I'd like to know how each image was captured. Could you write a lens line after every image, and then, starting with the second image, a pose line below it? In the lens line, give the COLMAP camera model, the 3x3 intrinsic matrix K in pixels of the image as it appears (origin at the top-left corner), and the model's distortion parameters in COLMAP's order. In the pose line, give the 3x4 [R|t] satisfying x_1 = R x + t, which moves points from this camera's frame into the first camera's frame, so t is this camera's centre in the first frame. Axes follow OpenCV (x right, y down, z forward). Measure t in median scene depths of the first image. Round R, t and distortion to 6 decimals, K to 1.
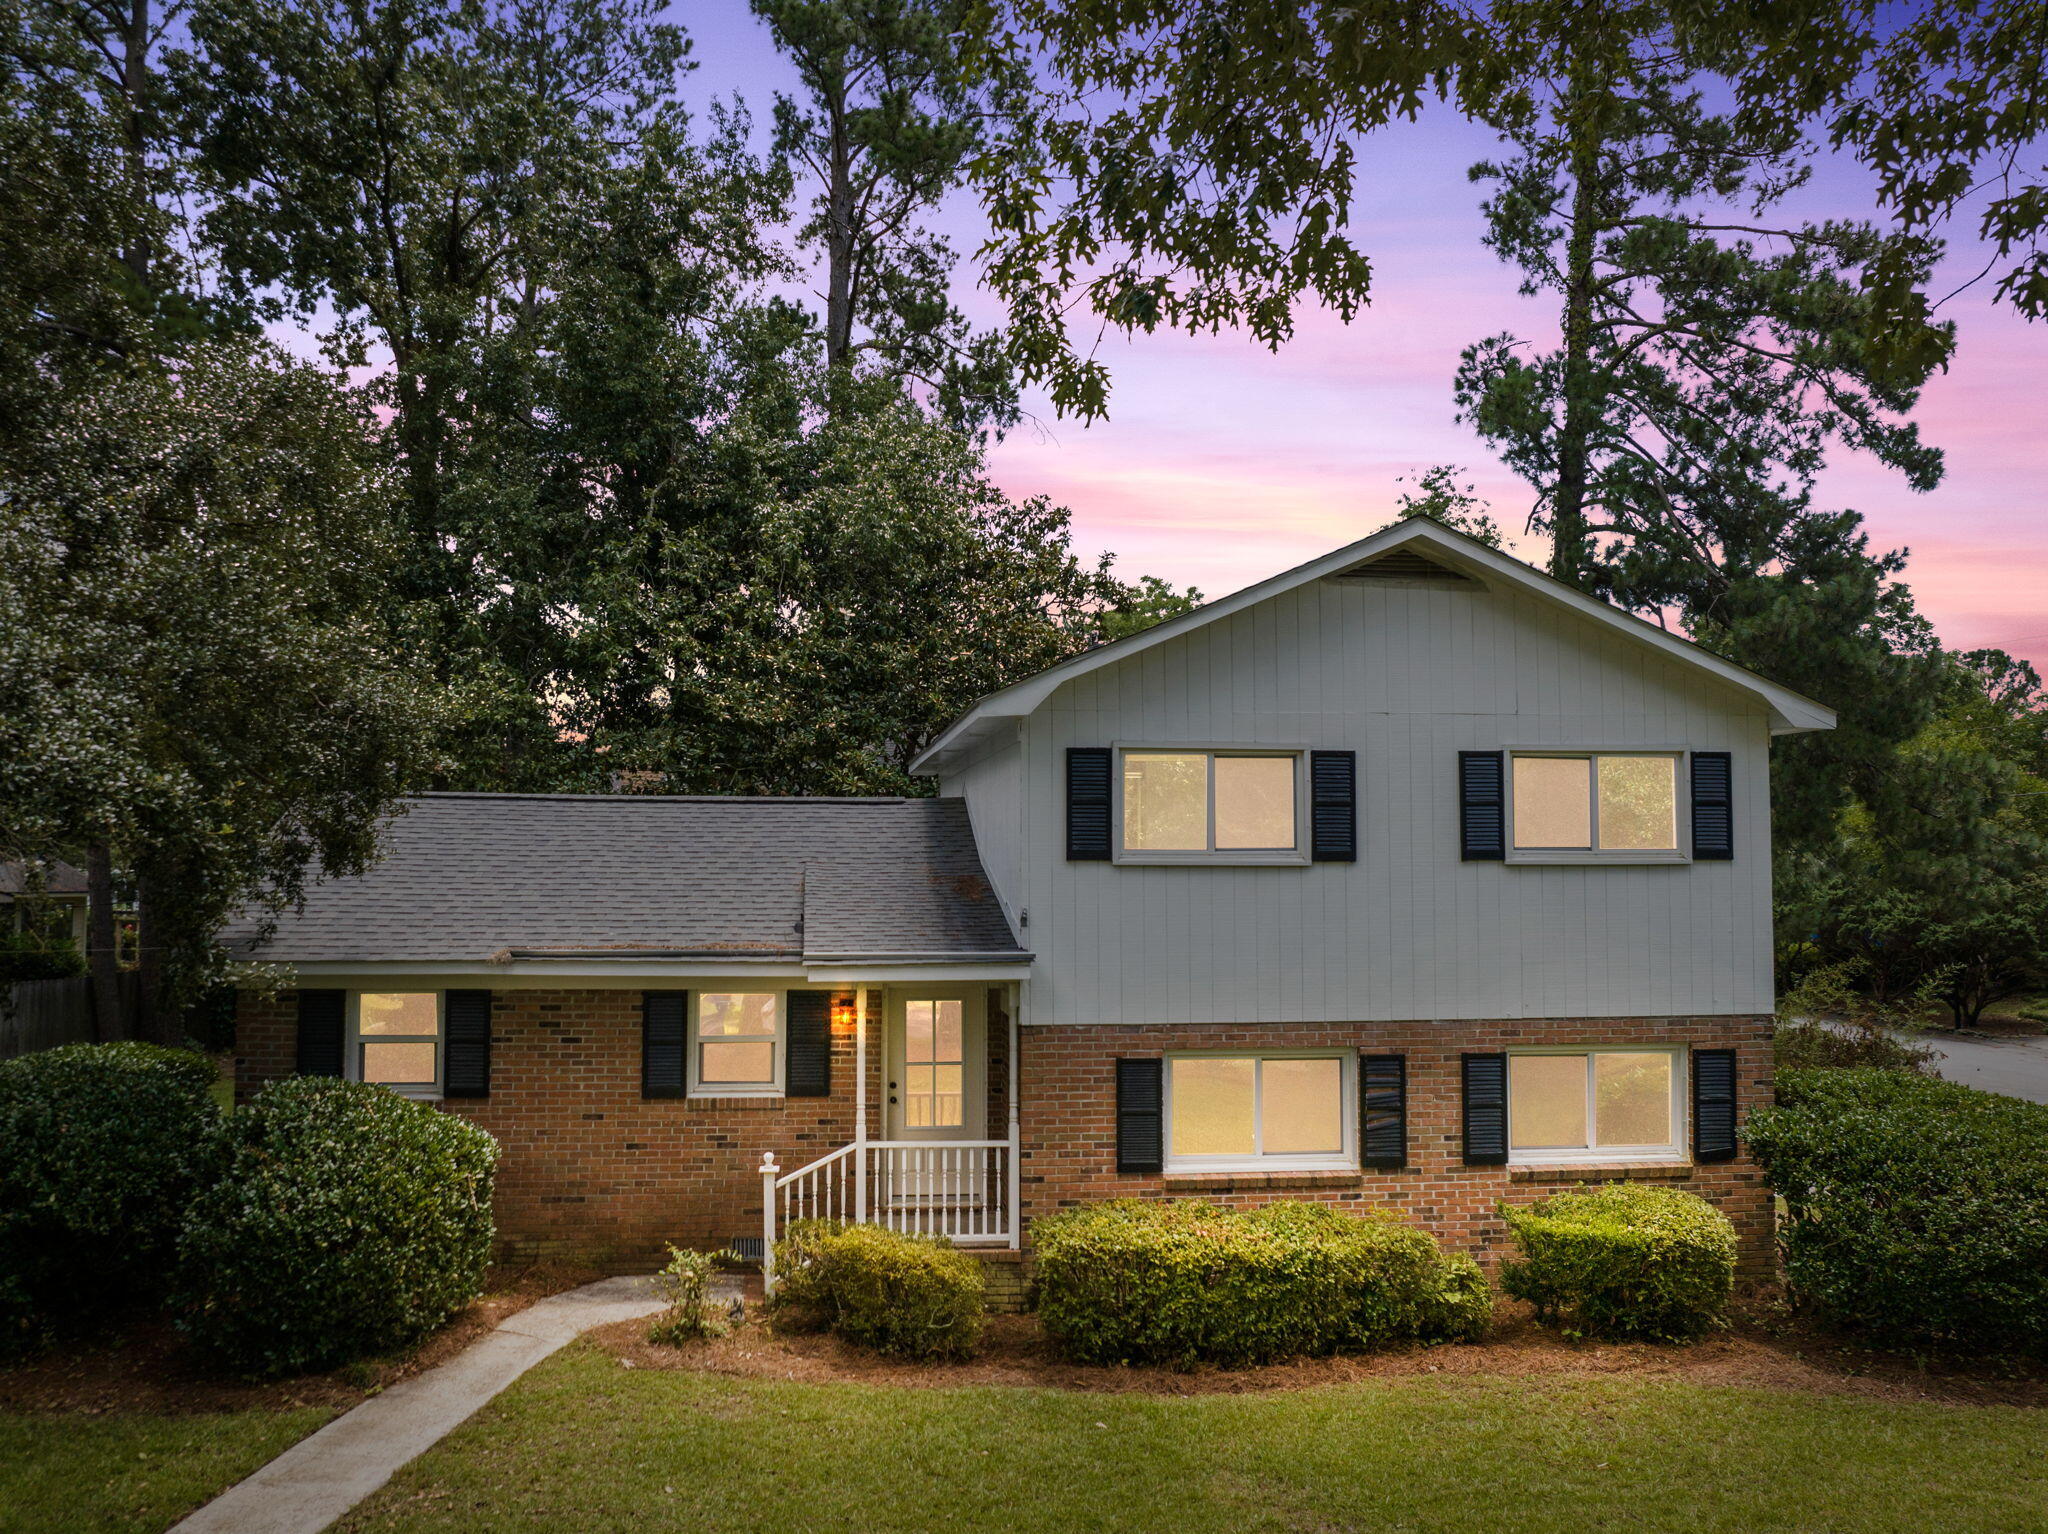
lens RADIAL K [[1579.8, 0, 901.0], [0, 1579.8, 768.3], [0, 0, 1]] dist [-0.044793, 0.012146]
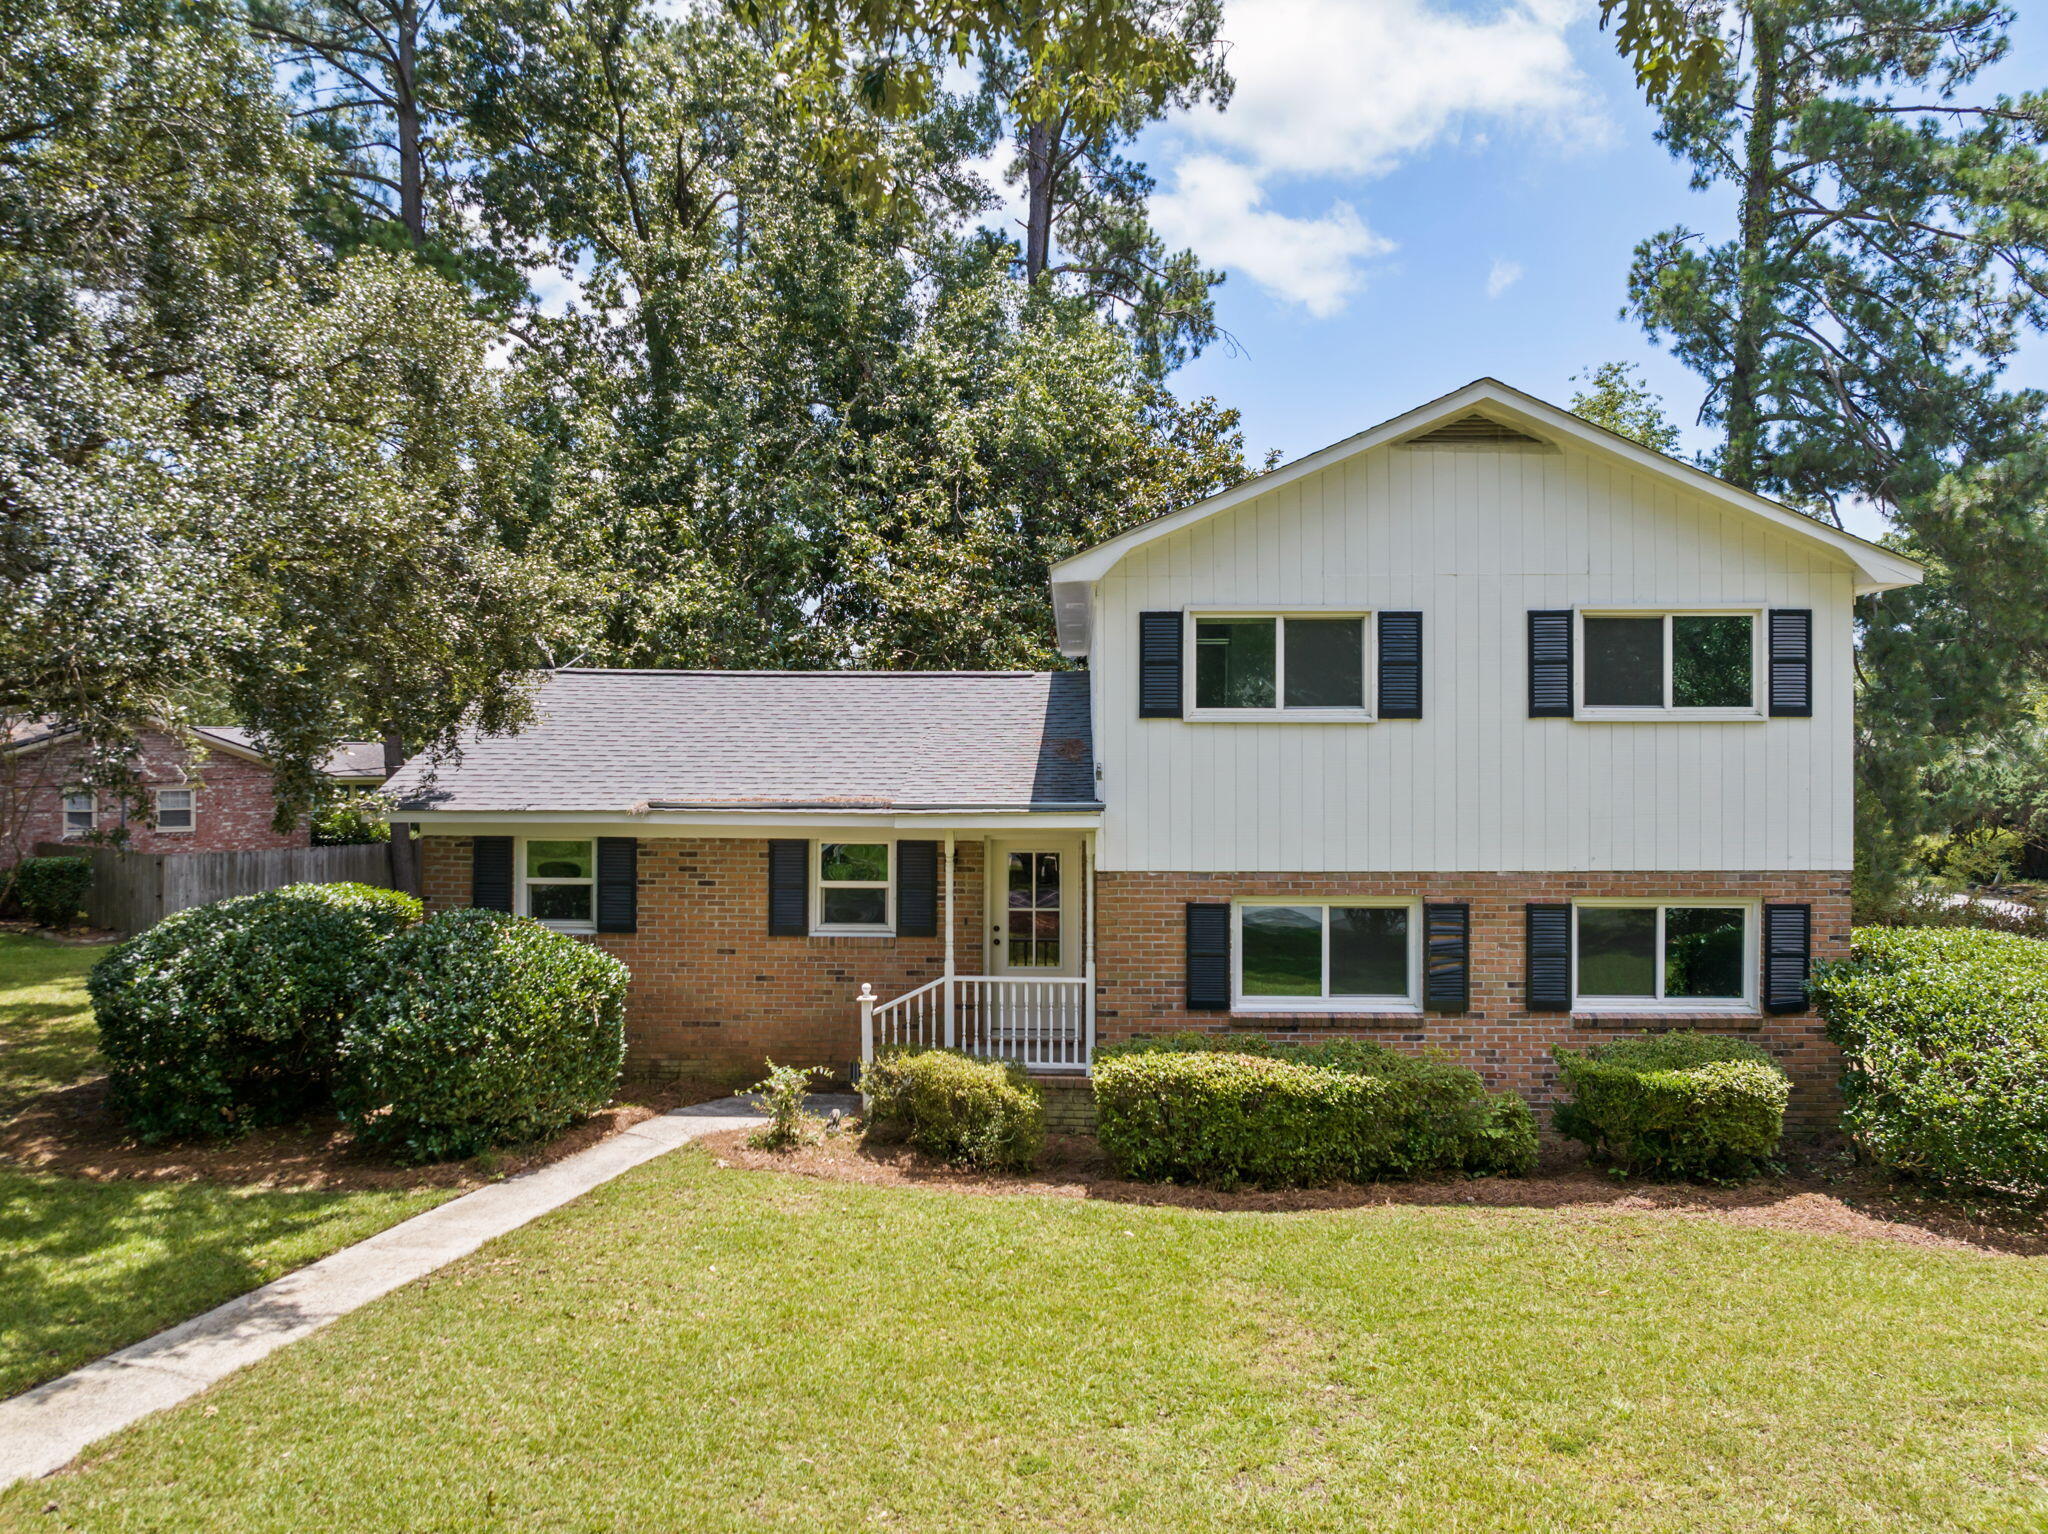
lens RADIAL K [[1409.7, 0, 1024.0], [0, 1409.7, 767.0], [0, 0, 1]] dist [-0.044072, 0.018193]
pose [[0.991216, -0.000494, -0.132253, 0.098585], [0.007824, 0.998460, 0.054914, 0.024882], [0.132023, -0.055467, 0.989694, 0.030077]]
